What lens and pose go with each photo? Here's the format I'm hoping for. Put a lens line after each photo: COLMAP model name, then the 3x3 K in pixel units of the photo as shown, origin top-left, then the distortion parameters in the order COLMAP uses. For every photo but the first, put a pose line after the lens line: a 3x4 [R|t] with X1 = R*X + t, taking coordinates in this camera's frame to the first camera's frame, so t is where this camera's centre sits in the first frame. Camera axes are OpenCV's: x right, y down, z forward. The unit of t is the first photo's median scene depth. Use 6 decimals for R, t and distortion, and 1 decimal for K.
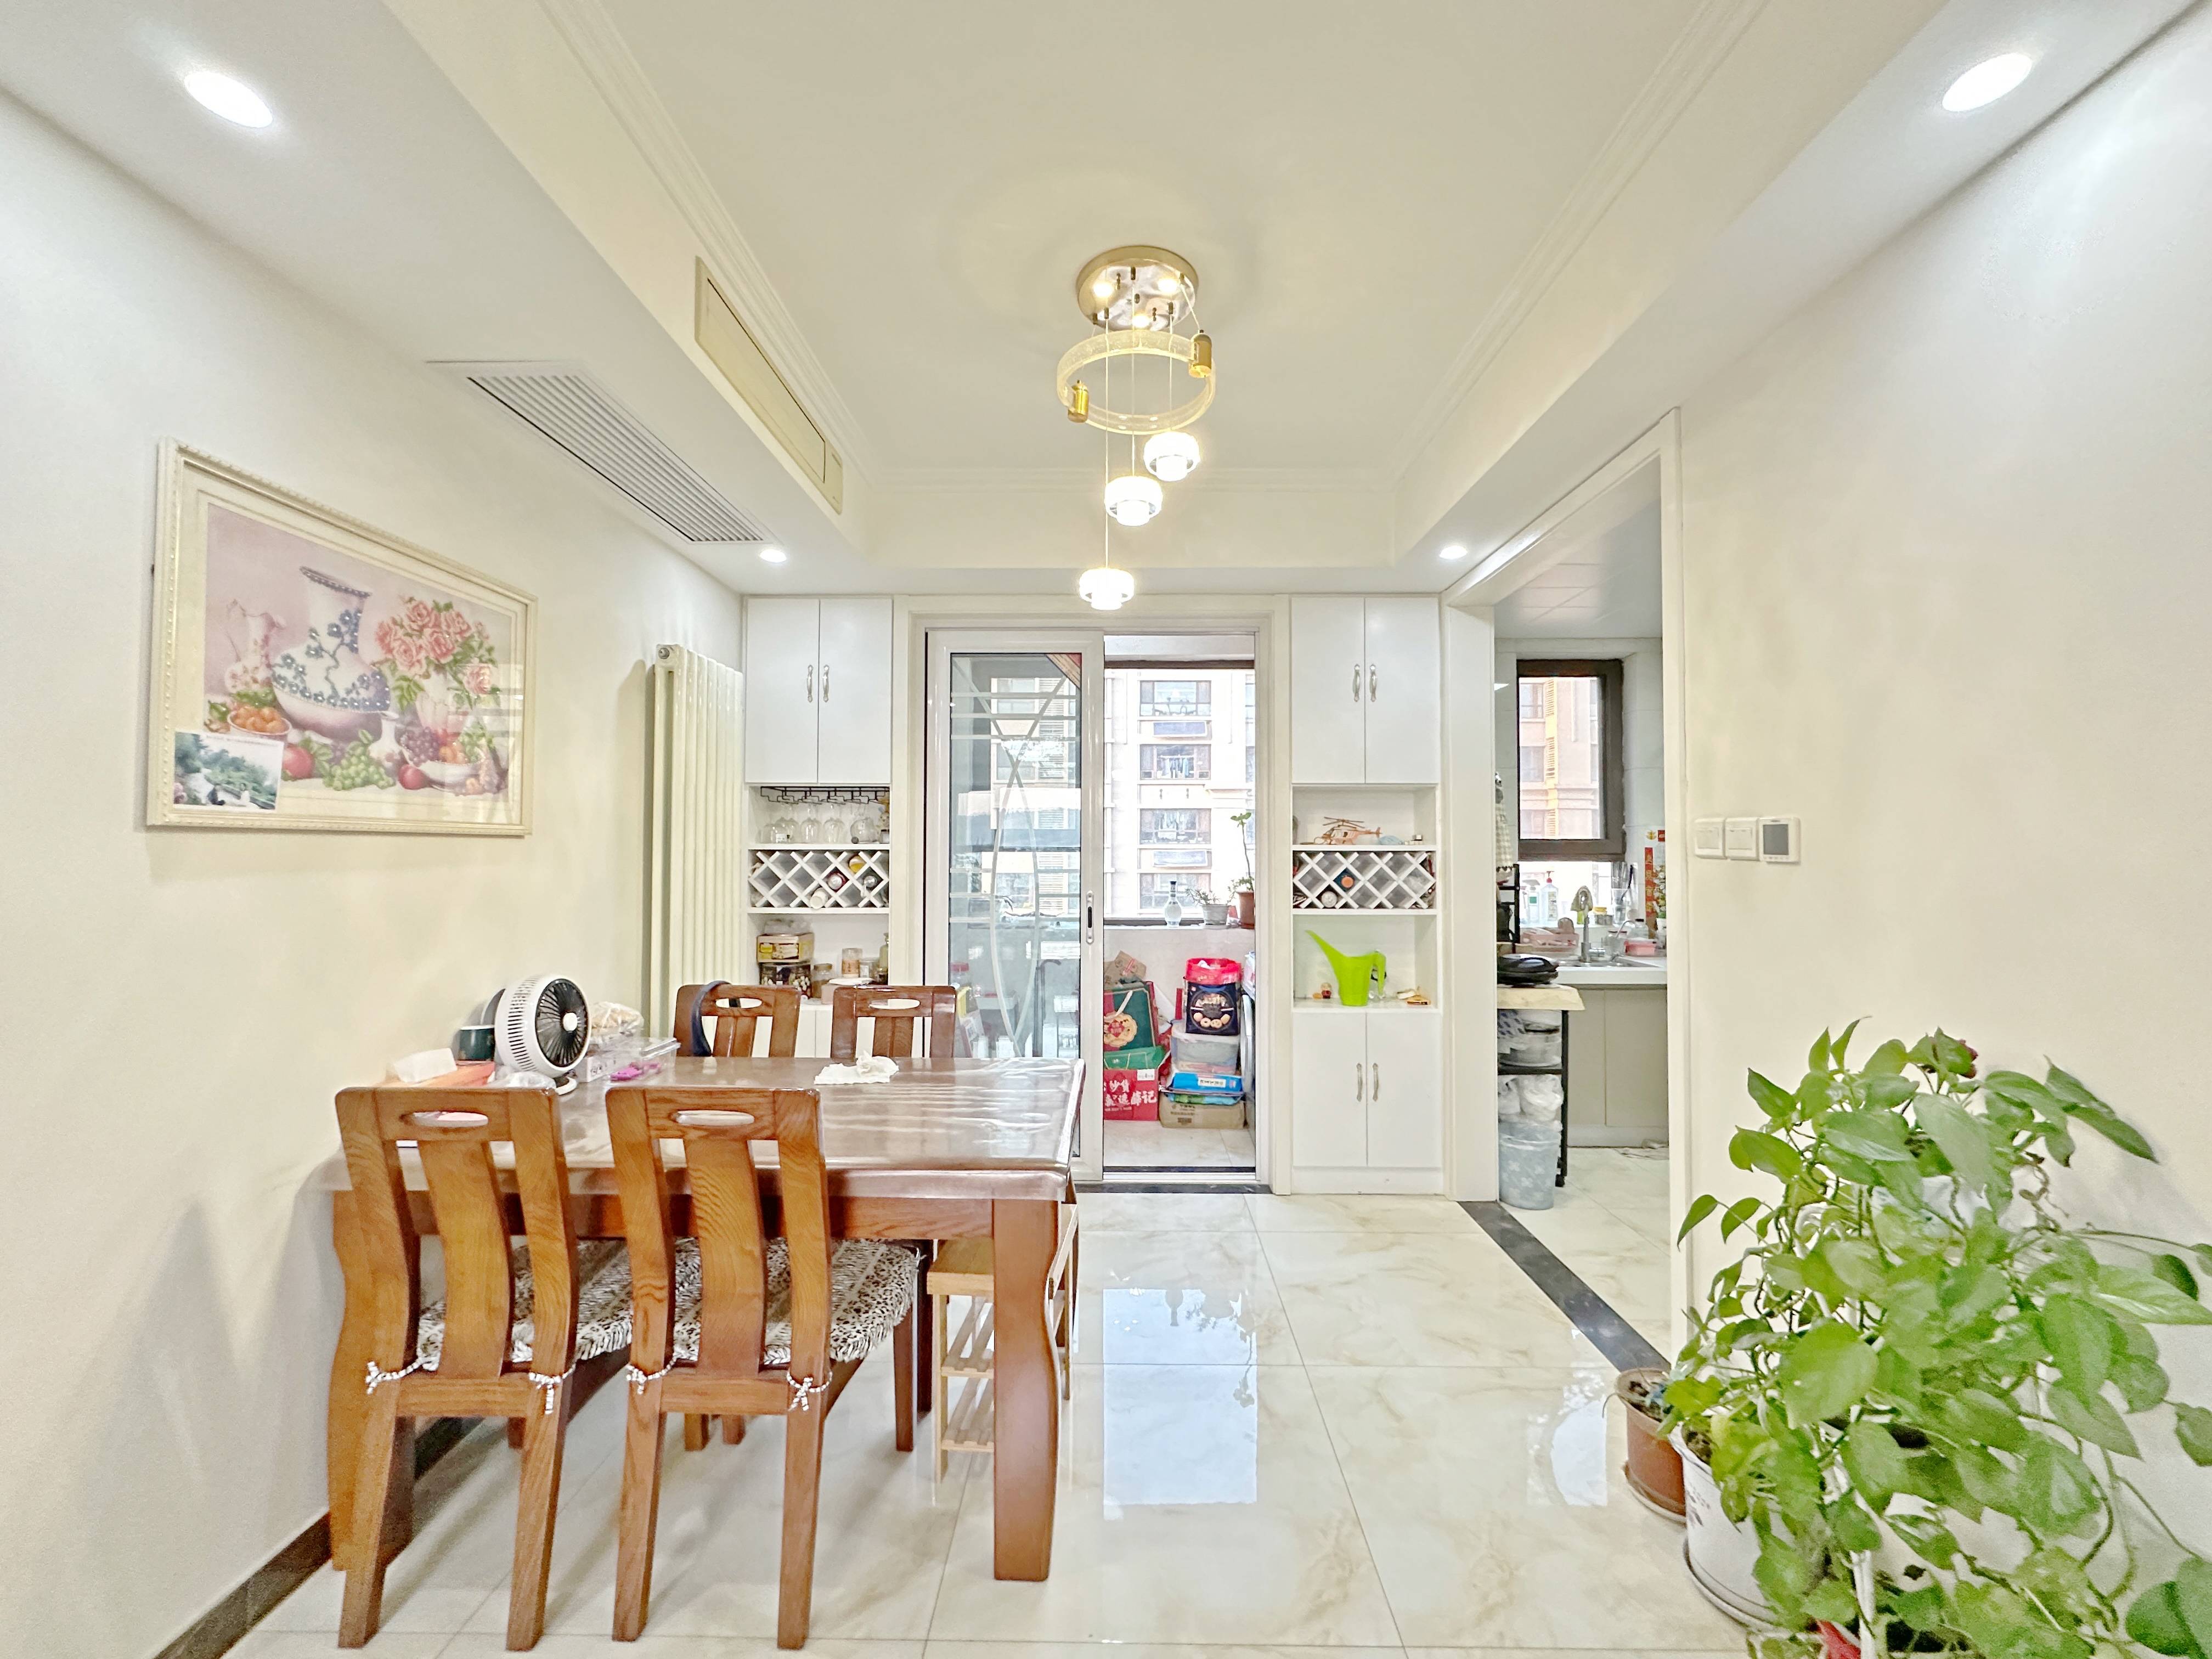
lens RADIAL K [[881.8, 0, 1111.0], [0, 881.8, 826.8], [0, 0, 1]] dist [-0.012874, -0.000107]
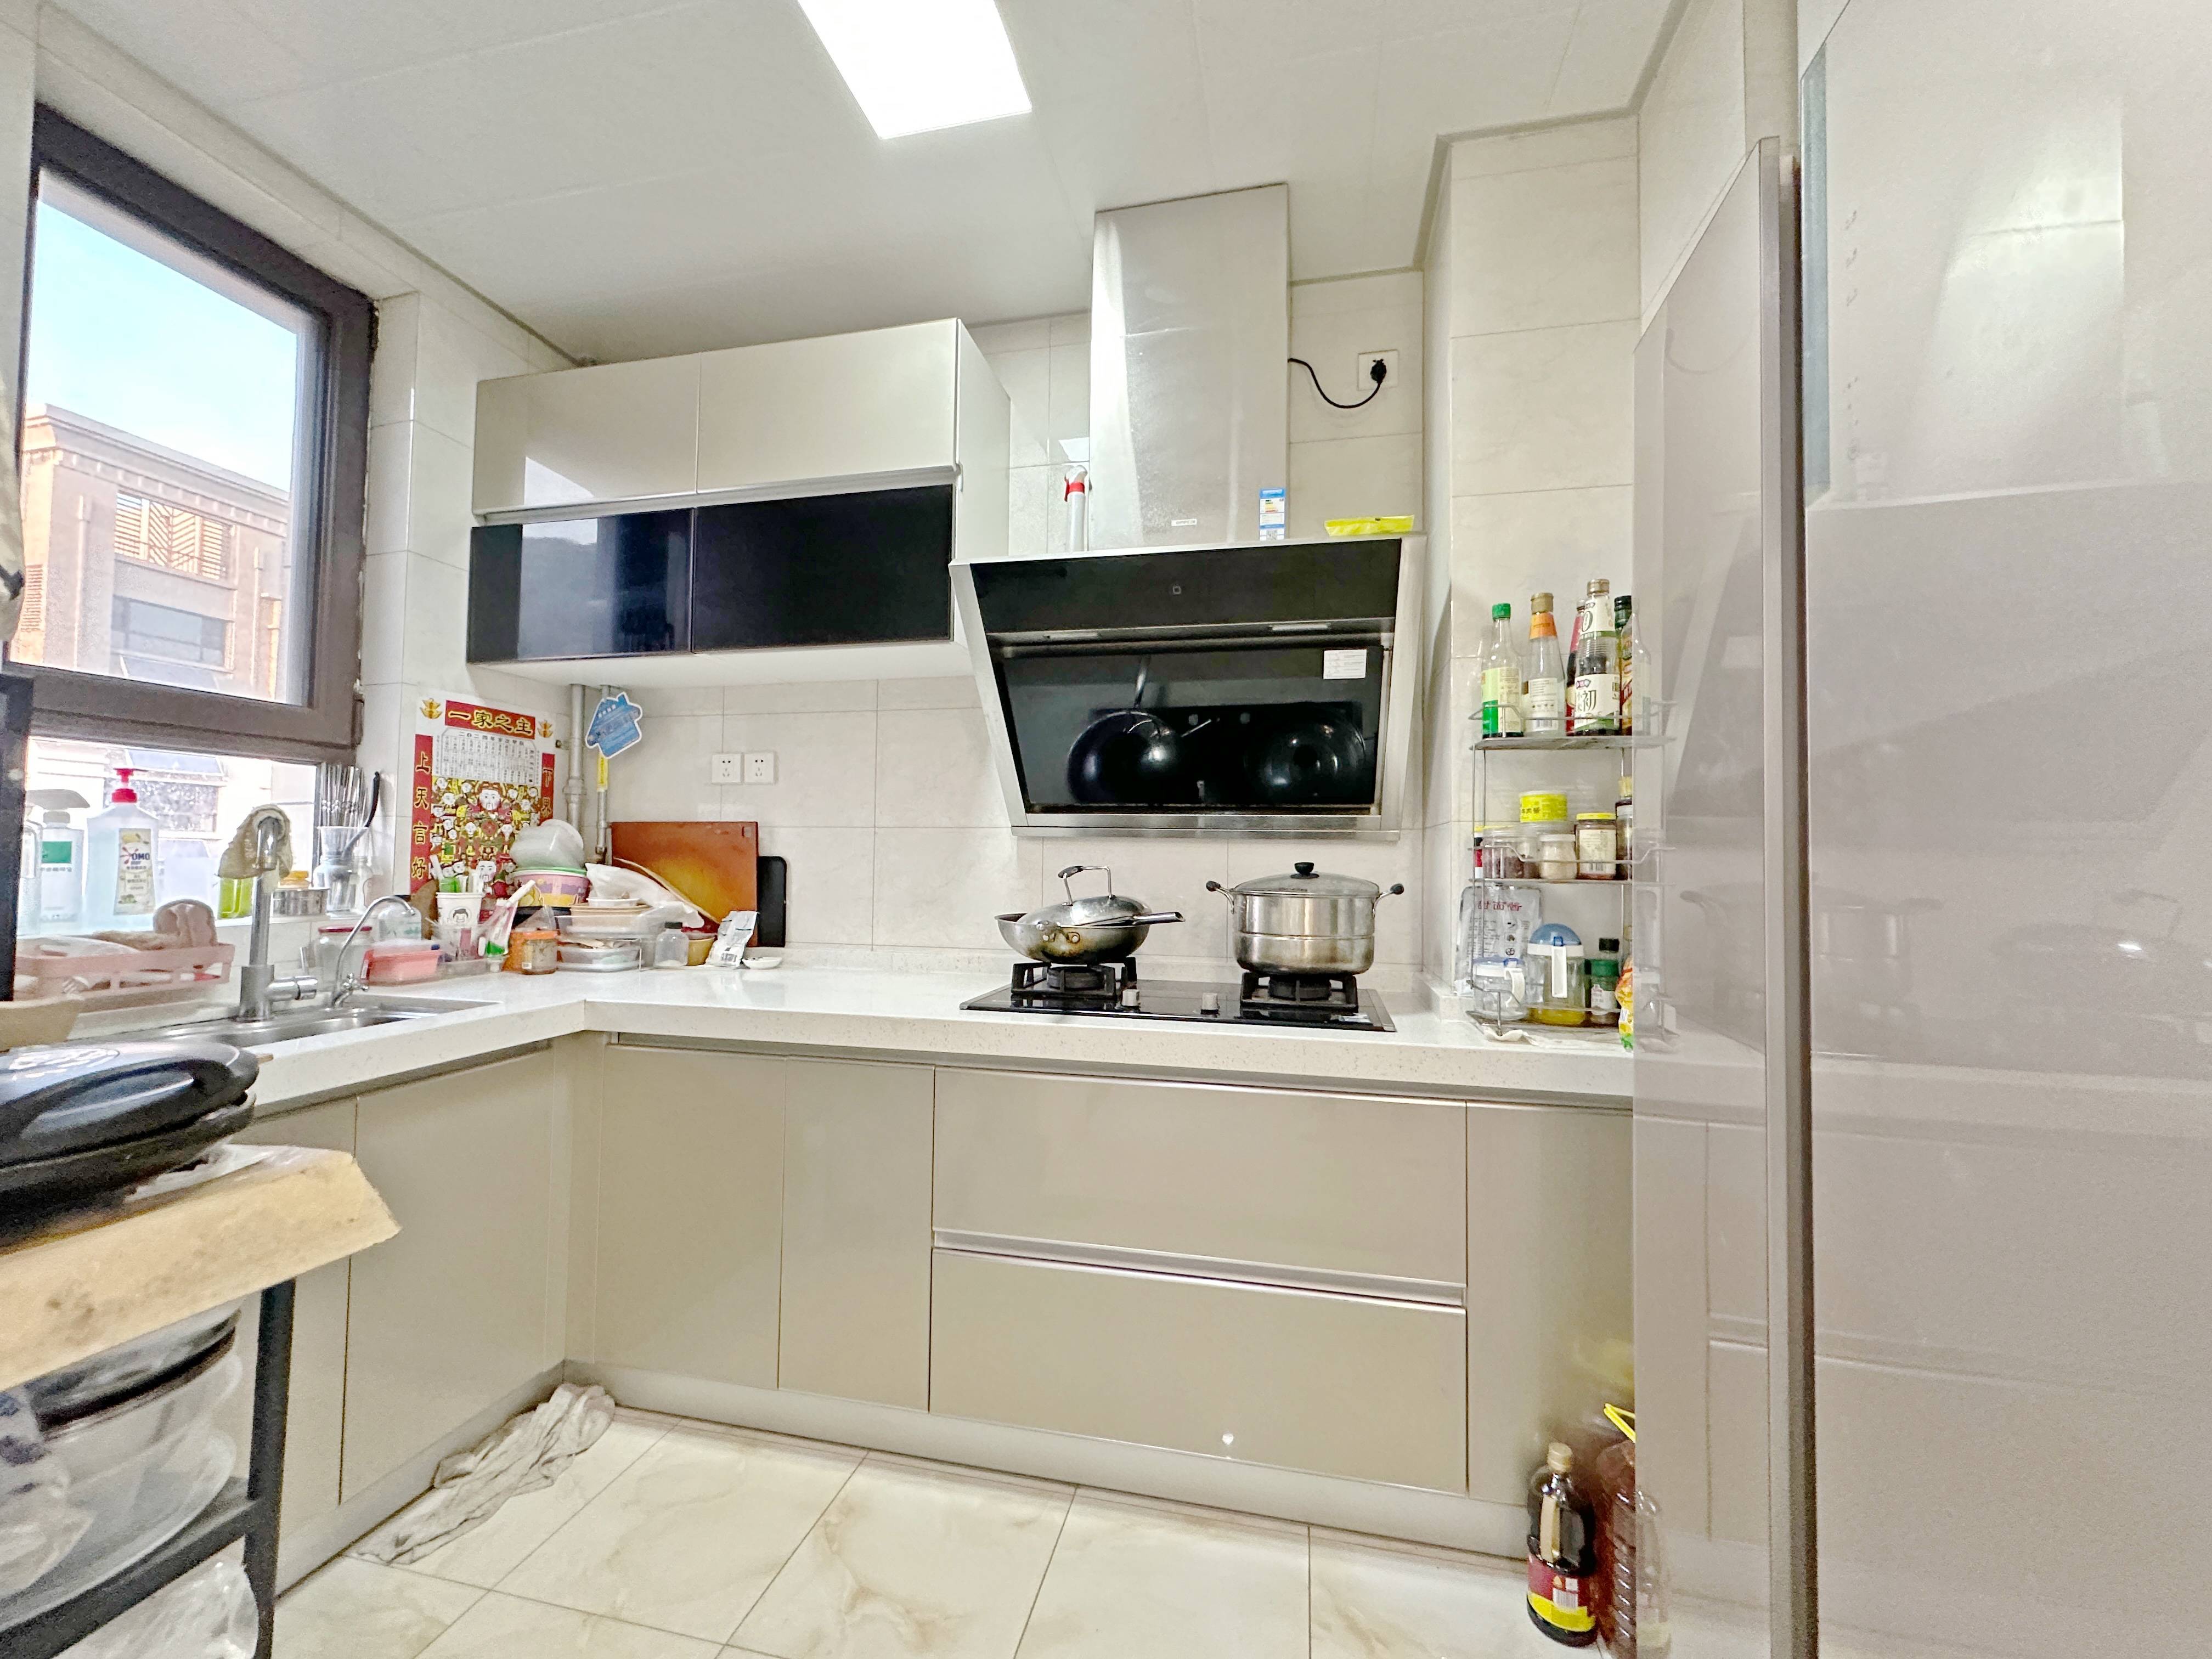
lens RADIAL K [[881.8, 0, 1115.0], [0, 881.8, 830.0], [0, 0, 1]] dist [-0.012874, -0.000107]
pose [[0.203950, 0.035756, 0.978328, 0.252305], [-0.041787, 0.998740, -0.027791, 0.069116], [-0.978089, -0.035213, 0.205188, 0.564932]]
